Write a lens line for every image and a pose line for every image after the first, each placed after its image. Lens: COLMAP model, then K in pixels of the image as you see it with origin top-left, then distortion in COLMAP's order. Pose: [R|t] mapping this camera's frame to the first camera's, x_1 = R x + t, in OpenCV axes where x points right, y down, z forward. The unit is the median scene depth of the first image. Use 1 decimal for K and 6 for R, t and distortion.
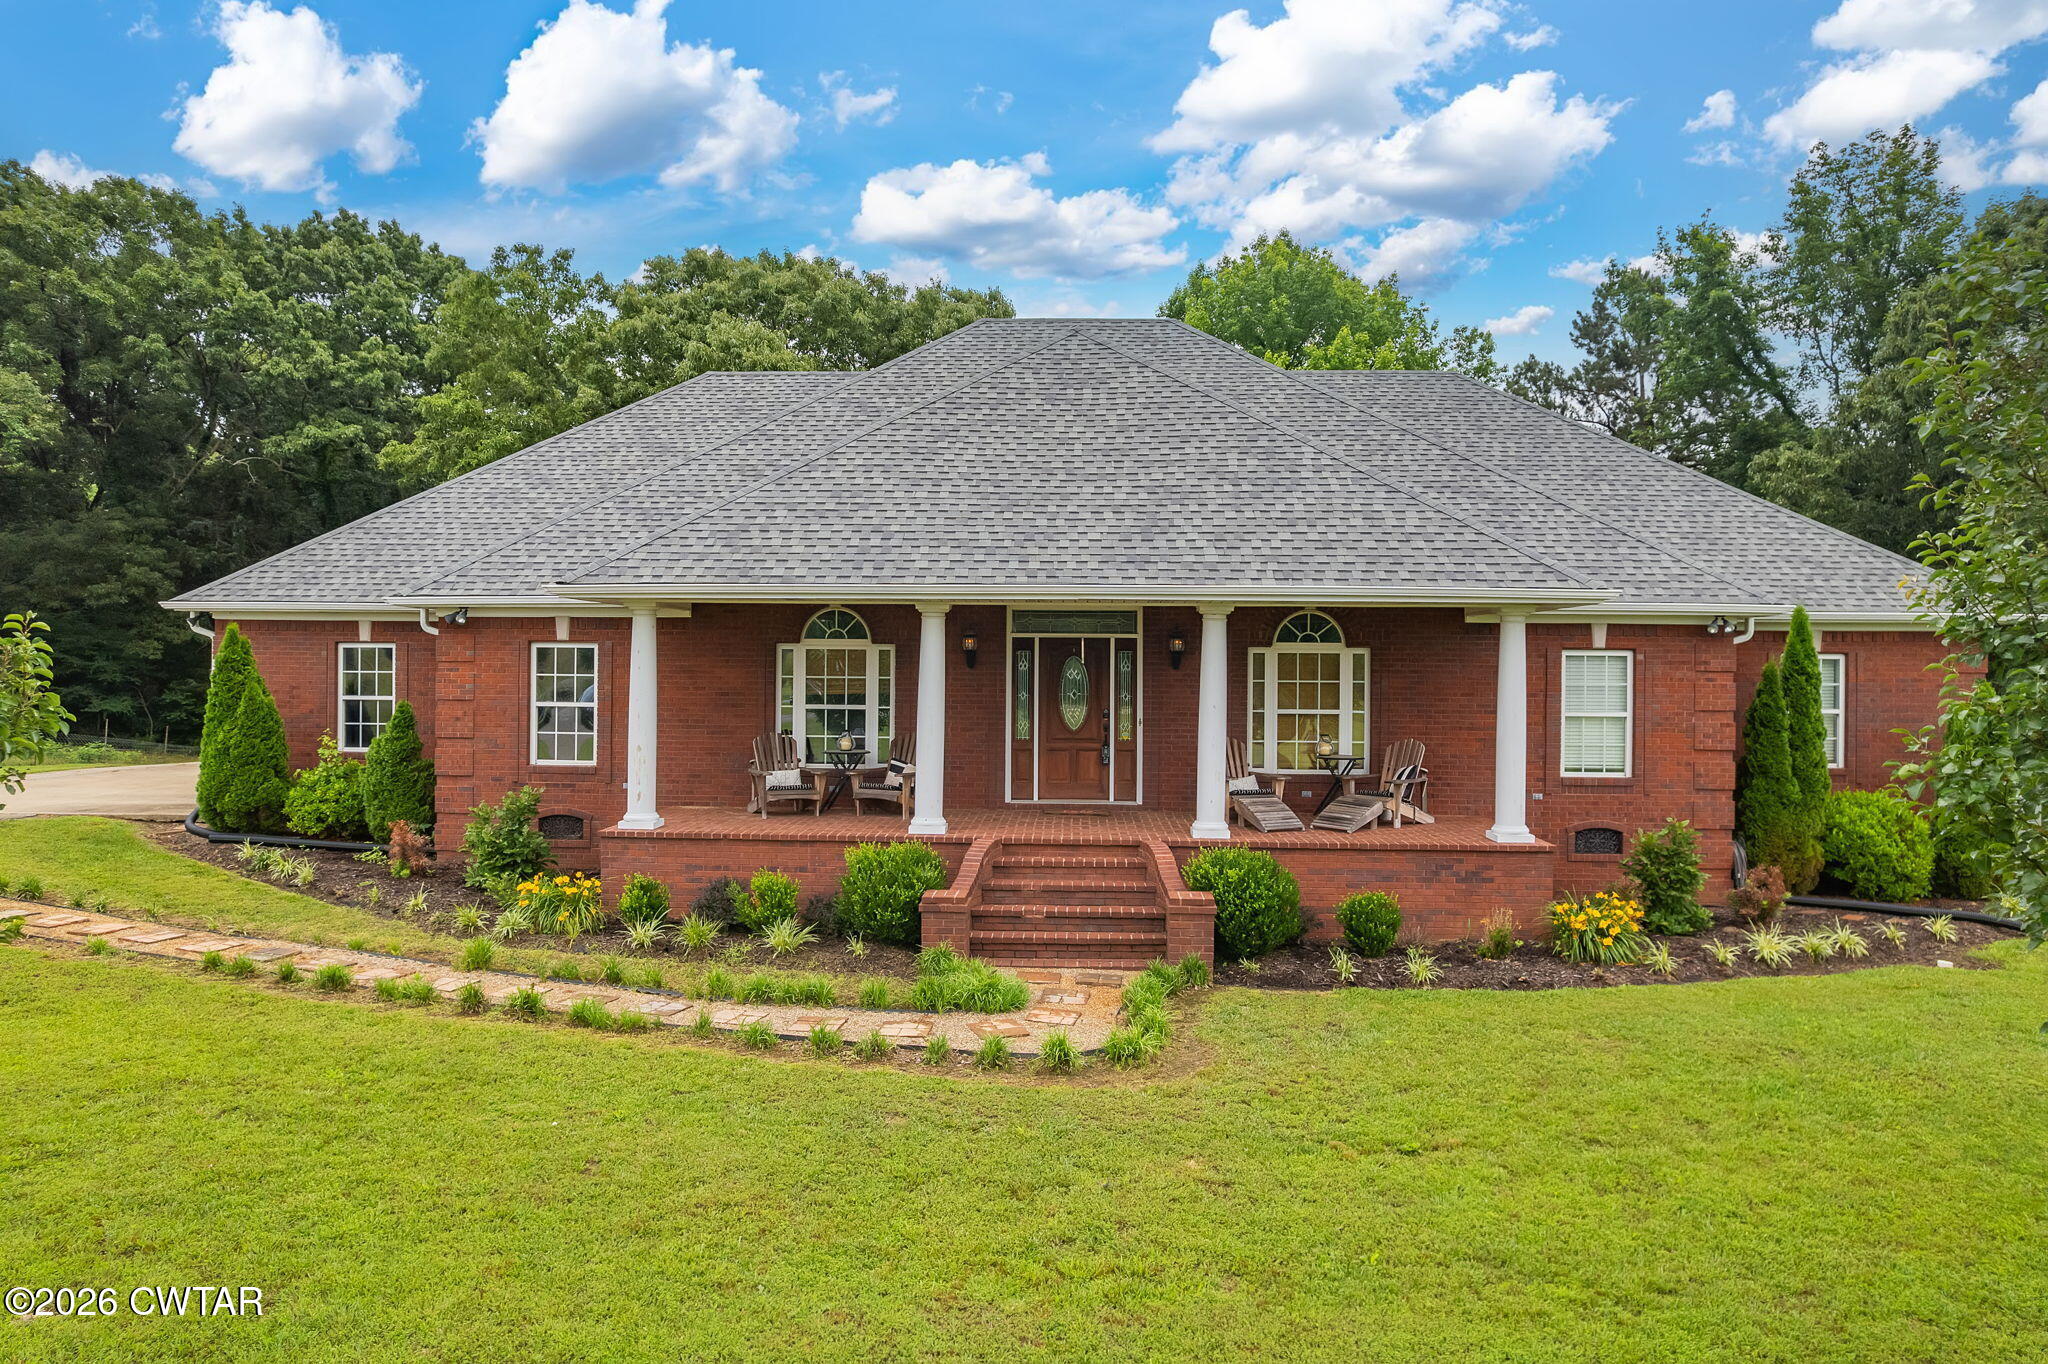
lens RADIAL K [[1316.8, 0, 1018.0], [0, 1316.8, 667.4], [0, 0, 1]] dist [-0.073055, 0.064379]
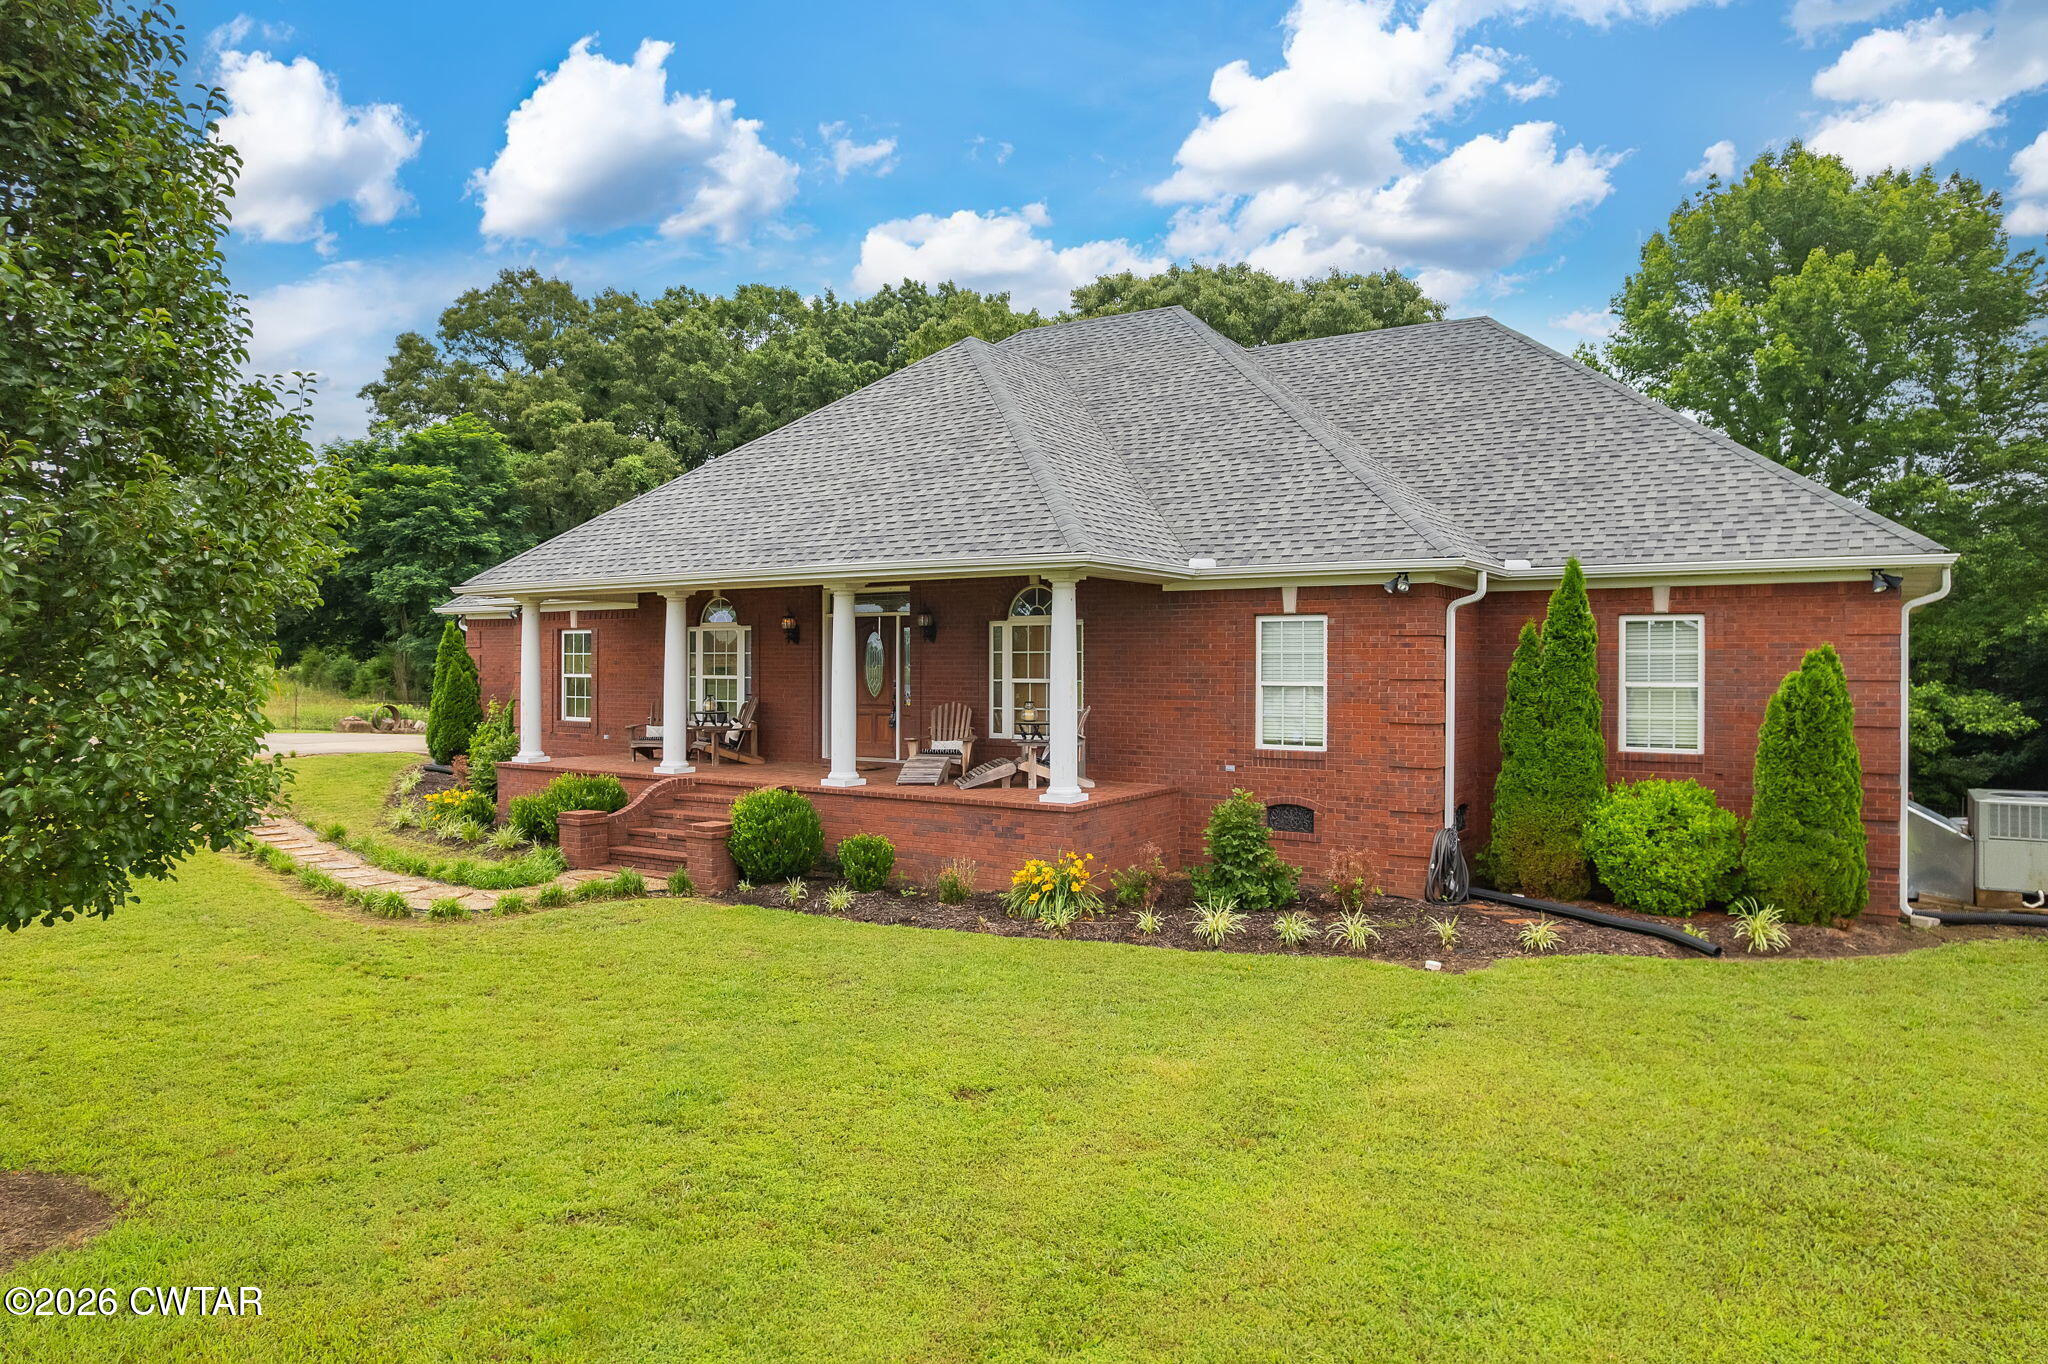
lens RADIAL K [[1316.8, 0, 1018.0], [0, 1316.8, 667.4], [0, 0, 1]] dist [-0.073055, 0.064379]
pose [[0.855326, -0.005058, -0.518065, 0.785176], [0.004658, 0.999987, -0.002073, 0.026197], [0.518069, -0.000640, 0.855339, 0.087535]]
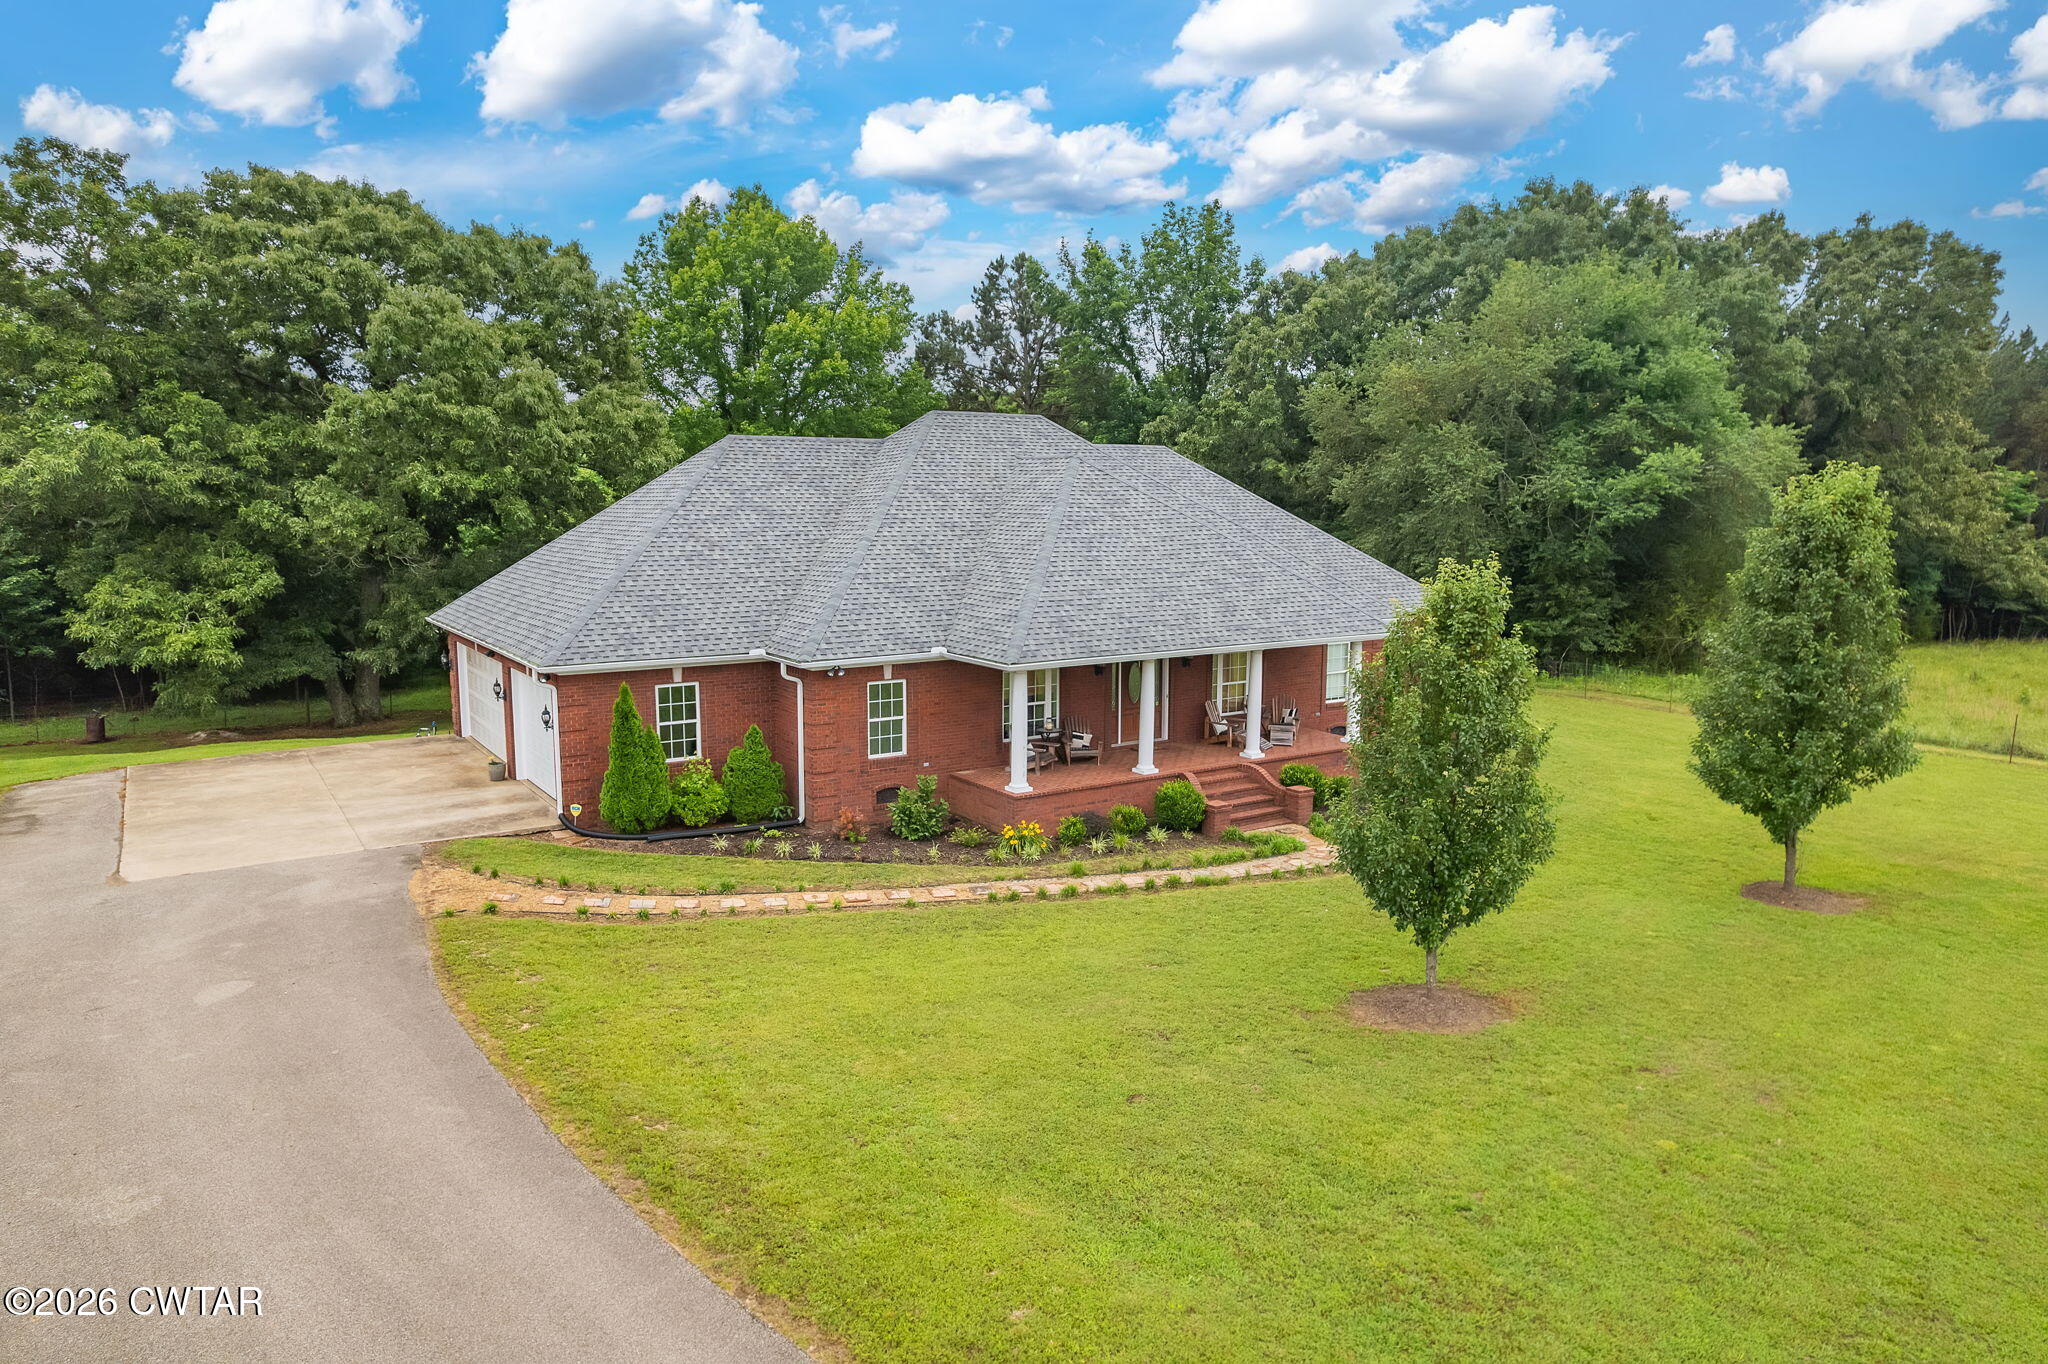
lens RADIAL K [[1316.8, 0, 1018.0], [0, 1316.8, 667.4], [0, 0, 1]] dist [-0.073055, 0.064379]
pose [[0.809358, -0.085370, 0.581078, -1.209133], [0.006798, 0.990675, 0.136078, -0.264489], [-0.587276, -0.106186, 0.802391, -0.384632]]
